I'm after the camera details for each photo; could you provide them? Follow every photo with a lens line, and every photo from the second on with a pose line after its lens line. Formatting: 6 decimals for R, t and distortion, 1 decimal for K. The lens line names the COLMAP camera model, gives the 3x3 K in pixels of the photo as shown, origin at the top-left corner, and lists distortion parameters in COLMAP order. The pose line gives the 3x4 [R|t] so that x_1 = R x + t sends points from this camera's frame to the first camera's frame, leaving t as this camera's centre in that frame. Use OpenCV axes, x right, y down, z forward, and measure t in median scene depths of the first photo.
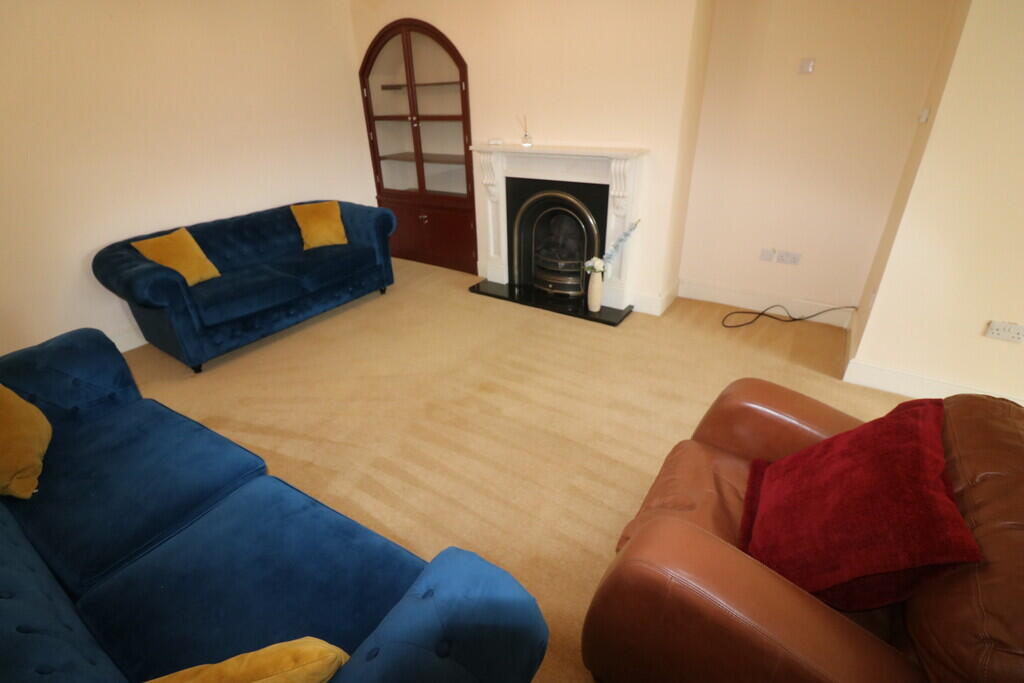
lens RADIAL K [[475.6, 0, 512.0], [0, 475.6, 341.5], [0, 0, 1]] dist [-0.000456, -0.013898]
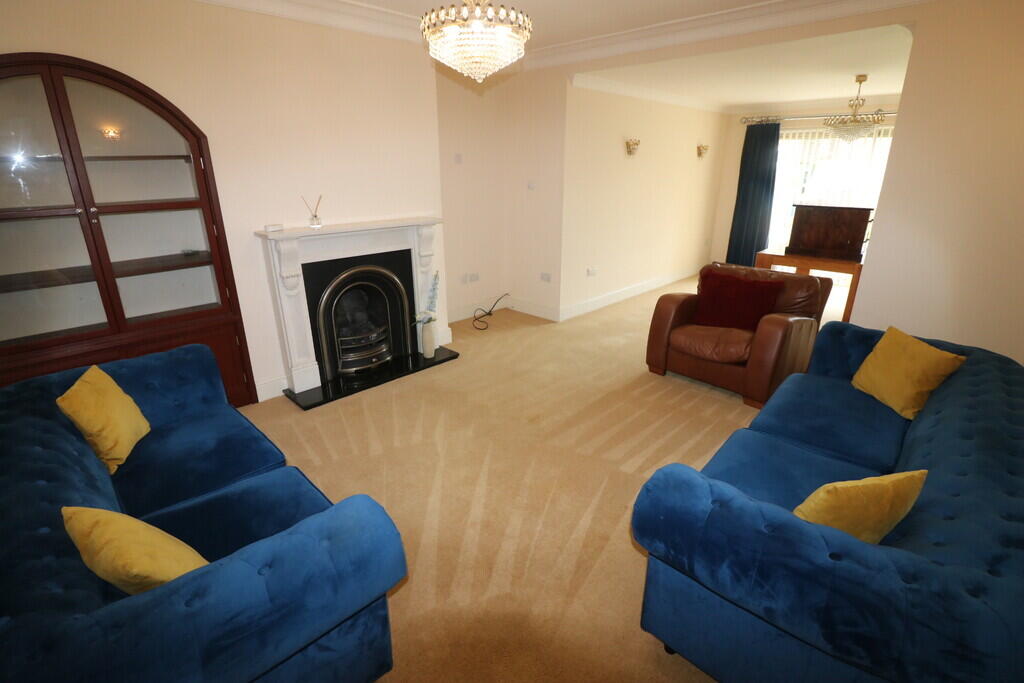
lens RADIAL K [[475.6, 0, 512.0], [0, 475.6, 341.5], [0, 0, 1]] dist [-0.000456, -0.013898]
pose [[0.174466, -0.314059, 0.933236, -0.789659], [0.448957, 0.868894, 0.208475, -0.233390], [-0.876356, 0.382611, 0.292591, 0.470905]]
